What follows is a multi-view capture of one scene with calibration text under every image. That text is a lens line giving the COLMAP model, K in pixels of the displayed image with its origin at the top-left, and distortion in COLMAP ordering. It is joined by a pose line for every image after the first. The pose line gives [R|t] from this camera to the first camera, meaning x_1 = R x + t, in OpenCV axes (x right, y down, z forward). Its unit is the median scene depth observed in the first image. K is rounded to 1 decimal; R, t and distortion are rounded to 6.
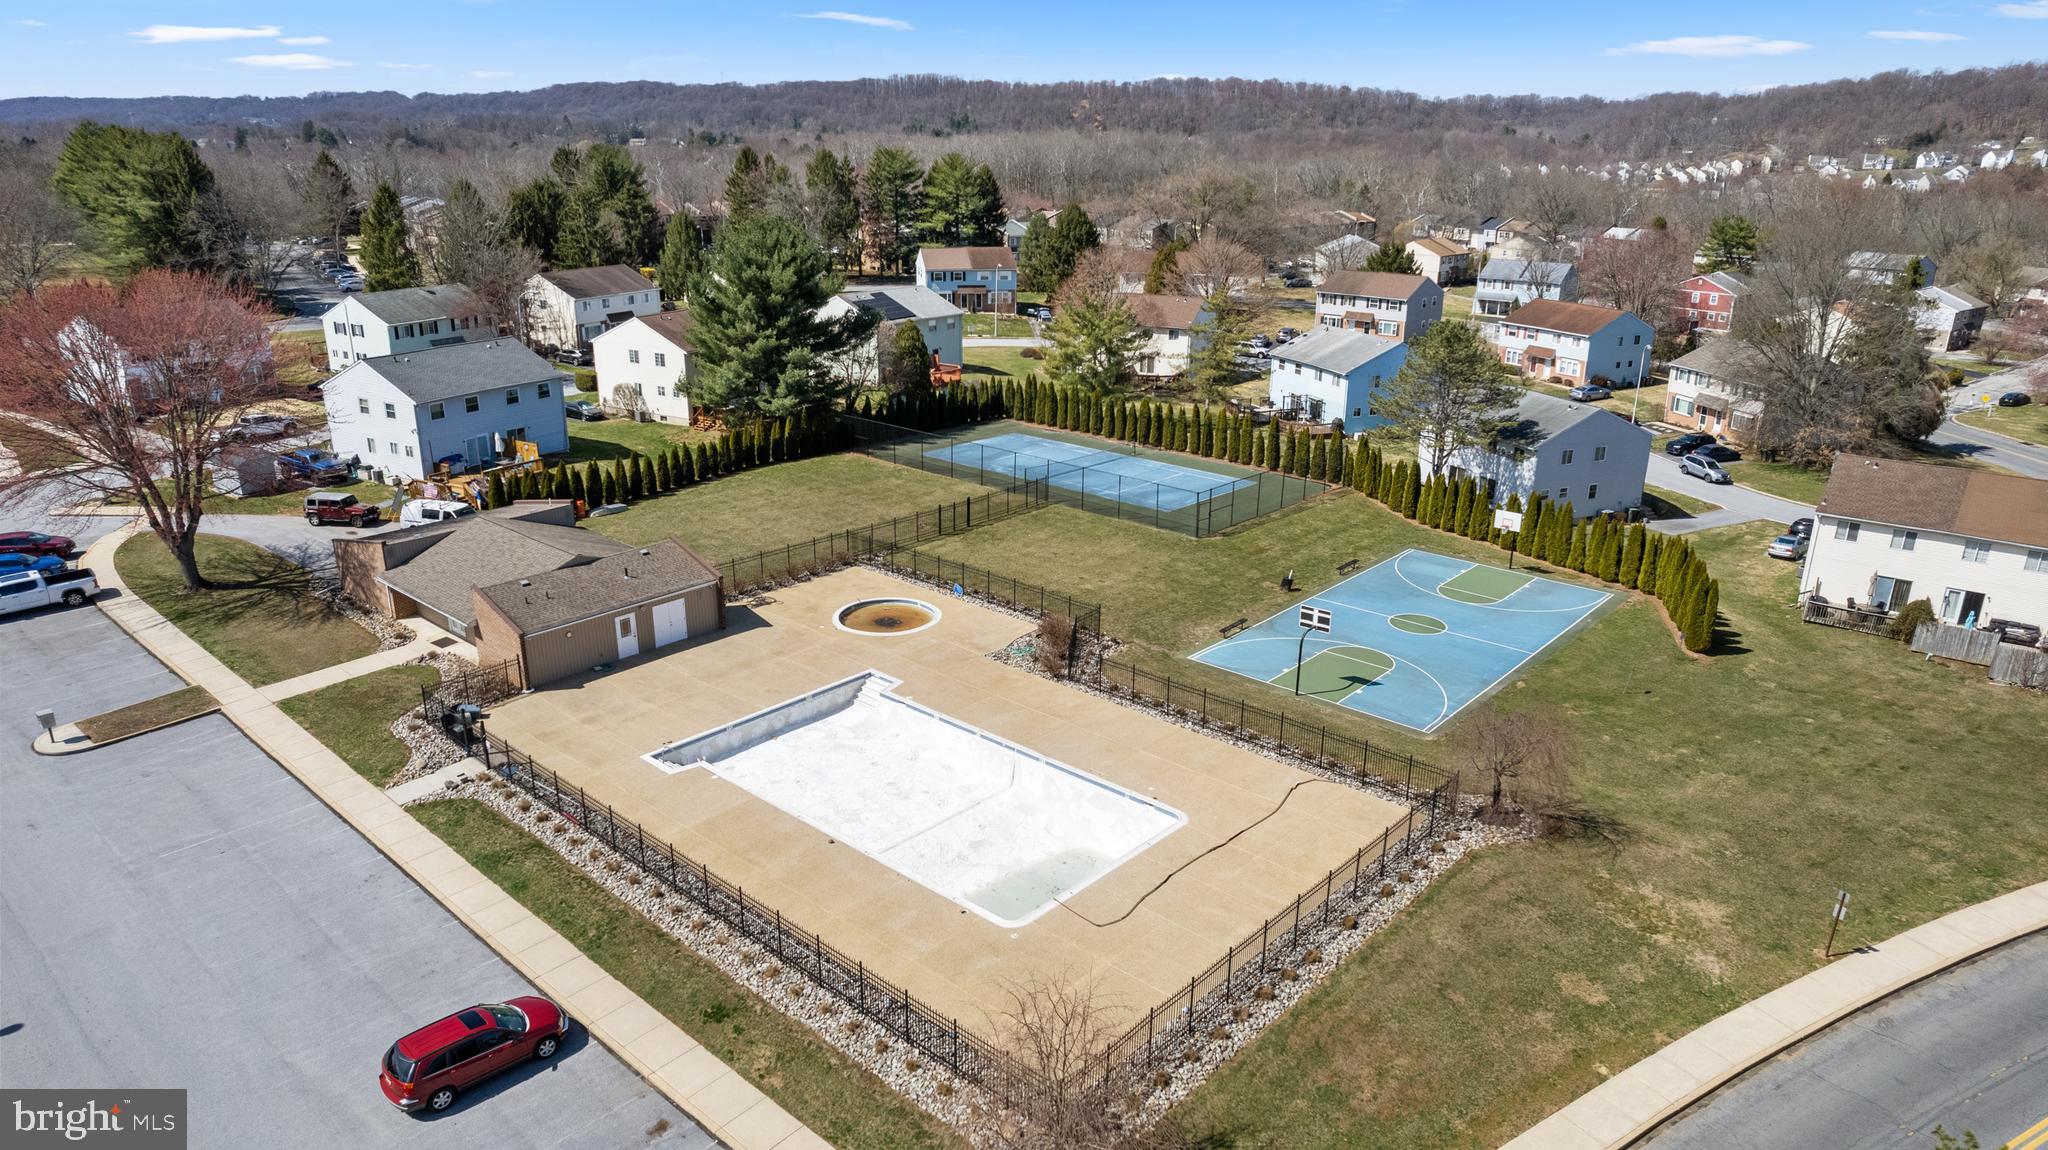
lens RADIAL K [[1320.5, 0, 1024.0], [0, 1320.5, 575.0], [0, 0, 1]] dist [-0.045199, 0.000602]
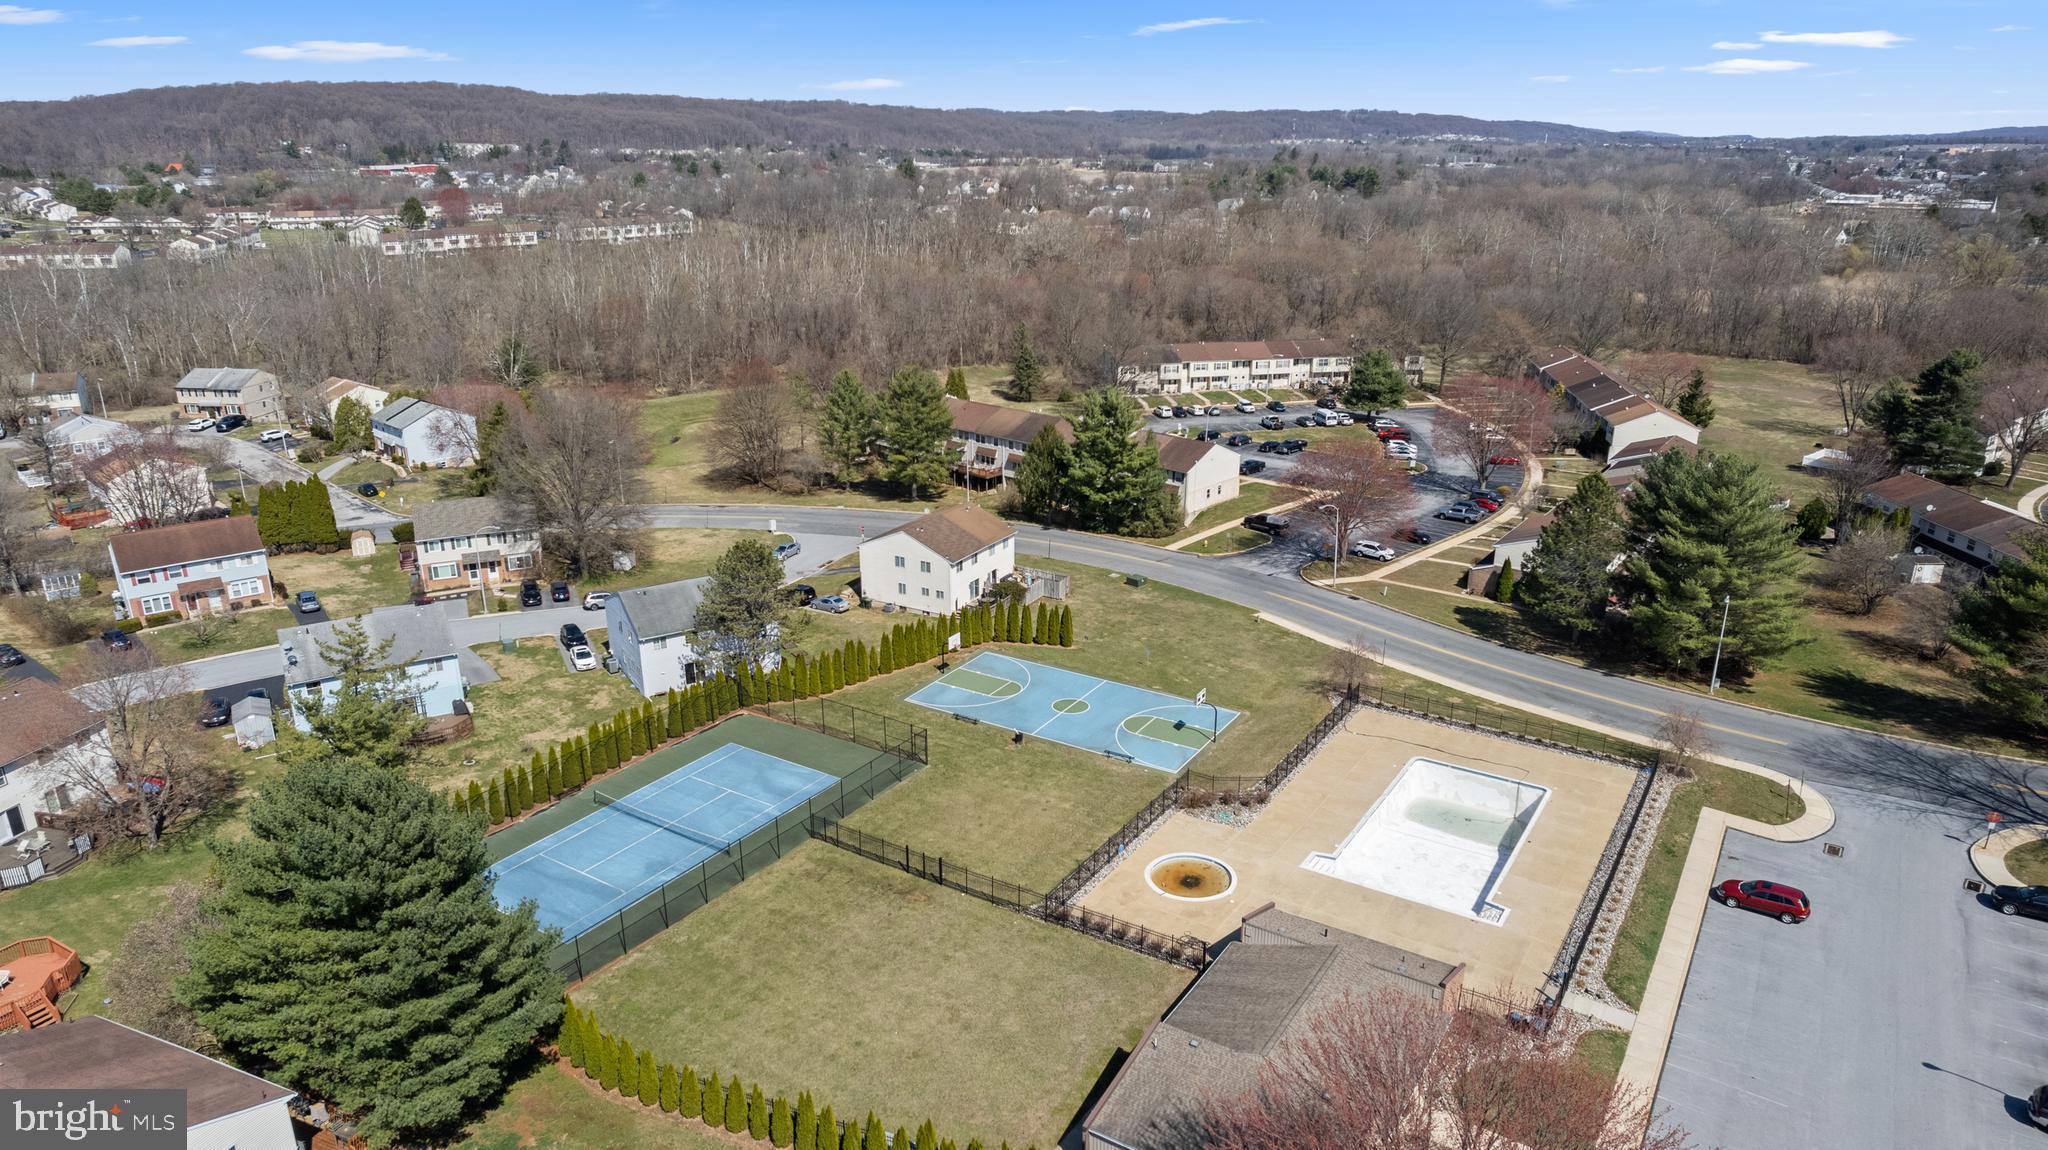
lens RADIAL K [[1320.5, 0, 1024.0], [0, 1320.5, 575.0], [0, 0, 1]] dist [-0.045199, 0.000602]
pose [[-0.166982, -0.321105, 0.932206, -1.242252], [0.309240, 0.880716, 0.358762, -0.769509], [-0.936209, 0.348182, -0.047765, 1.245748]]
